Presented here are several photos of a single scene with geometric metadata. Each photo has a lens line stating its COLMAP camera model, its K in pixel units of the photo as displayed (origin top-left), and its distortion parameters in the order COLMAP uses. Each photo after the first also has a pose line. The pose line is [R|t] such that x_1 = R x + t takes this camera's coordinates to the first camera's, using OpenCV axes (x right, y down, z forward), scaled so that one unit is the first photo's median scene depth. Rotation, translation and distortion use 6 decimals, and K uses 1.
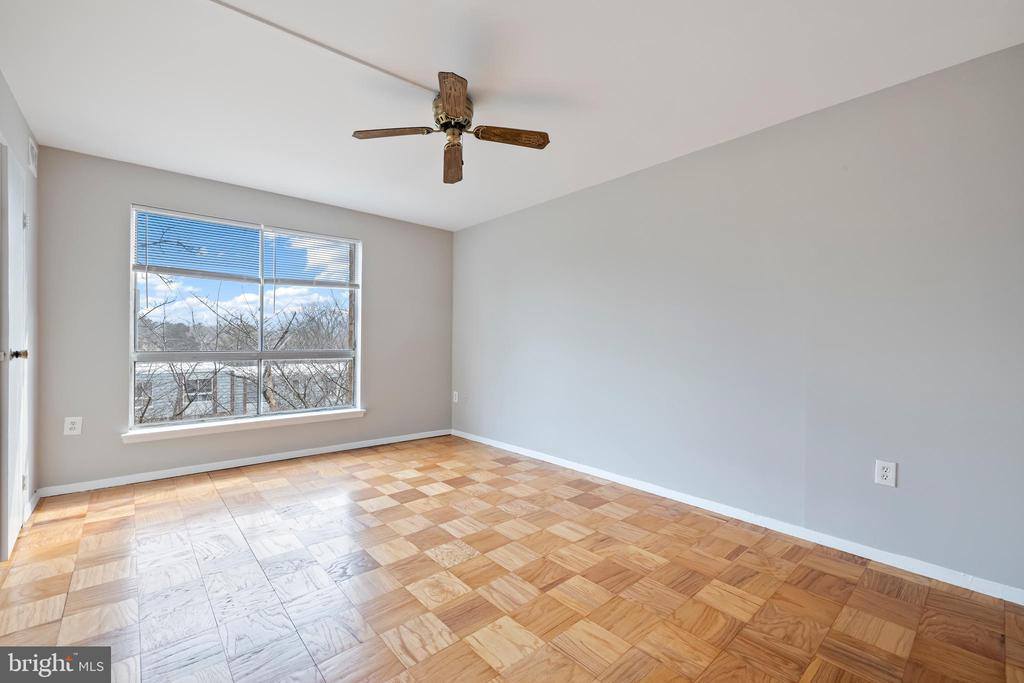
lens RADIAL K [[434.9, 0, 511.5], [0, 434.9, 344.8], [0, 0, 1]] dist [0.004064, 0.000308]
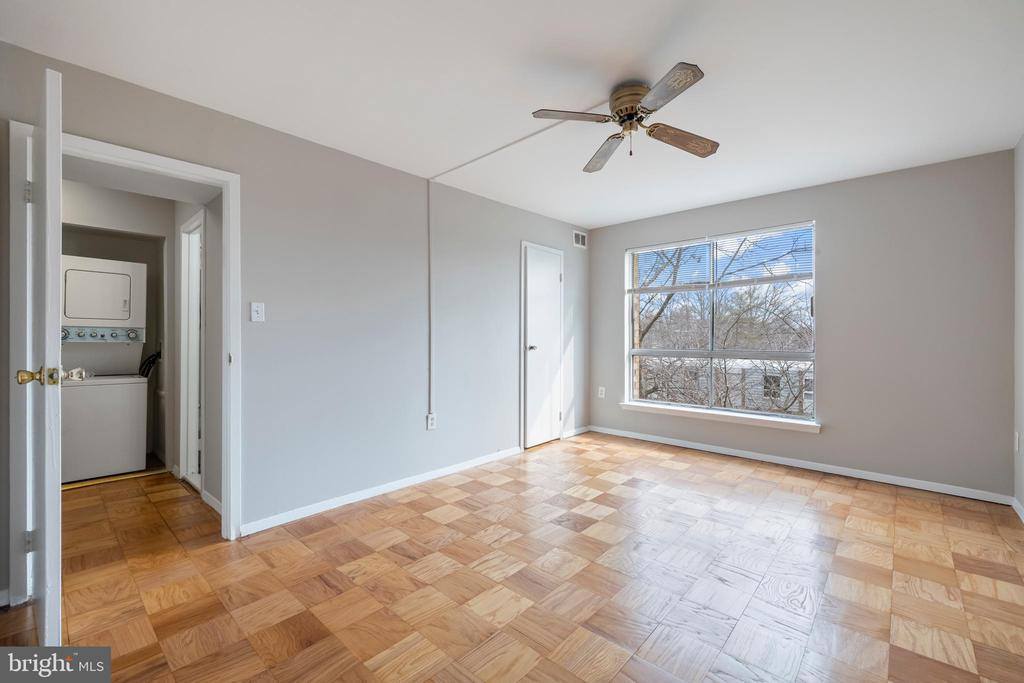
lens RADIAL K [[434.9, 0, 513.1], [0, 434.9, 336.4], [0, 0, 1]] dist [0.004064, 0.000308]
pose [[0.098187, -0.013326, -0.995079, 0.602998], [-0.007914, 0.999868, -0.014171, -0.001514], [0.995137, 0.009266, 0.098068, 0.491533]]
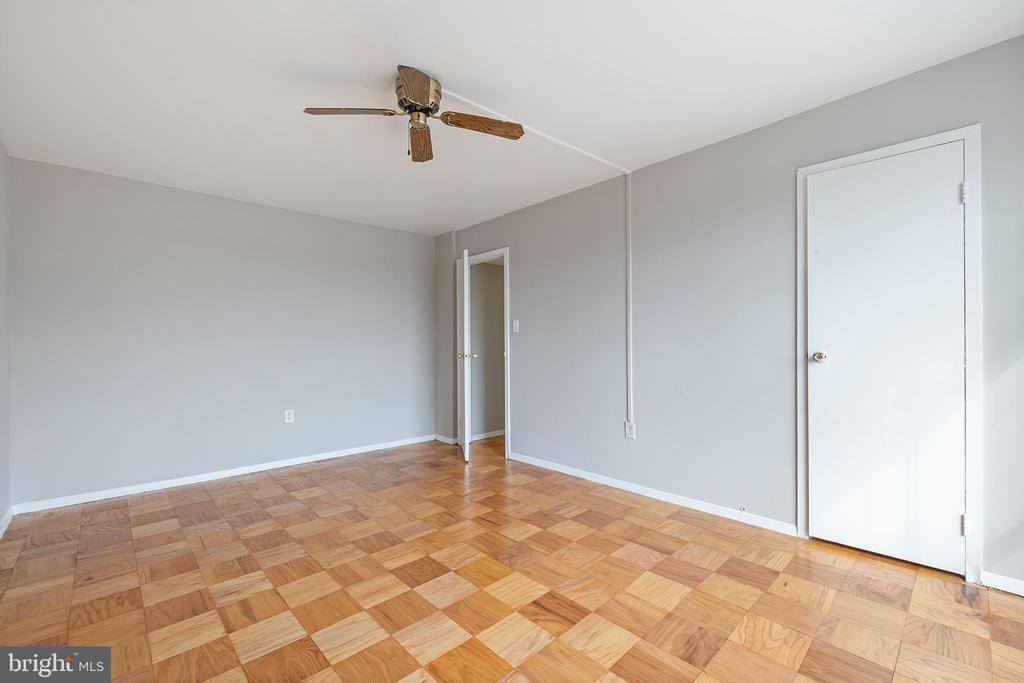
lens RADIAL K [[434.9, 0, 509.5], [0, 434.9, 340.7], [0, 0, 1]] dist [0.004064, 0.000308]
pose [[-0.999707, 0.001797, -0.024156, -0.221597], [0.001620, 0.999972, 0.007354, -0.020935], [0.024169, 0.007313, -0.999681, 1.441683]]
